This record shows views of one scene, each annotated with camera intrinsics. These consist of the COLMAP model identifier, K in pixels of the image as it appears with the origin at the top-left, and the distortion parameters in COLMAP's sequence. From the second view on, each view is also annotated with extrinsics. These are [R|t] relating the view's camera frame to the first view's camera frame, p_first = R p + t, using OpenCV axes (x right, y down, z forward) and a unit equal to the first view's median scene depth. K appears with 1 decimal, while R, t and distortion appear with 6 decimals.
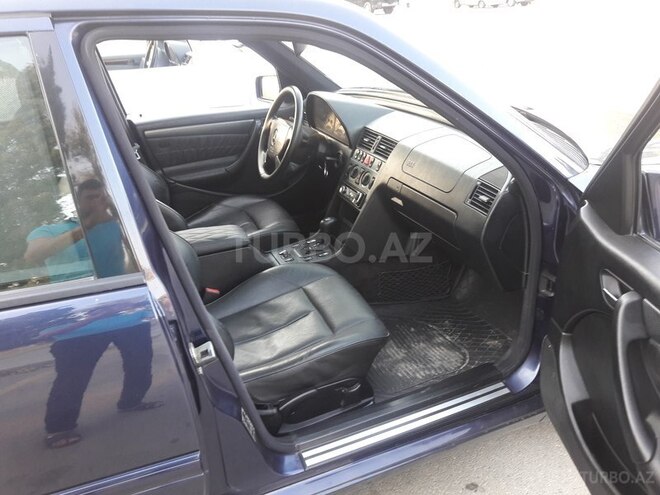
lens RADIAL K [[535.9, 0, 330.9], [0, 535.9, 247.4], [0, 0, 1]] dist [-0.015959, 0.001748]
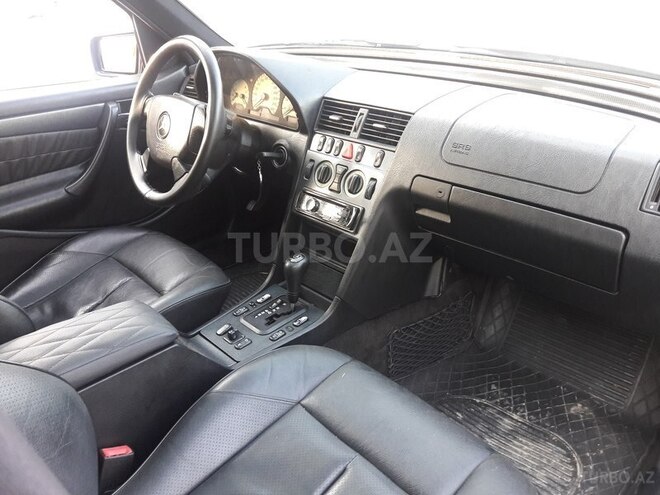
lens RADIAL K [[535.9, 0, 312.3], [0, 535.9, 223.4], [0, 0, 1]] dist [-0.015959, 0.001748]
pose [[0.936005, -0.137380, 0.324069, -0.164052], [0.145618, 0.989340, -0.001182, -0.083908], [-0.320452, 0.048296, 0.946033, 0.431870]]
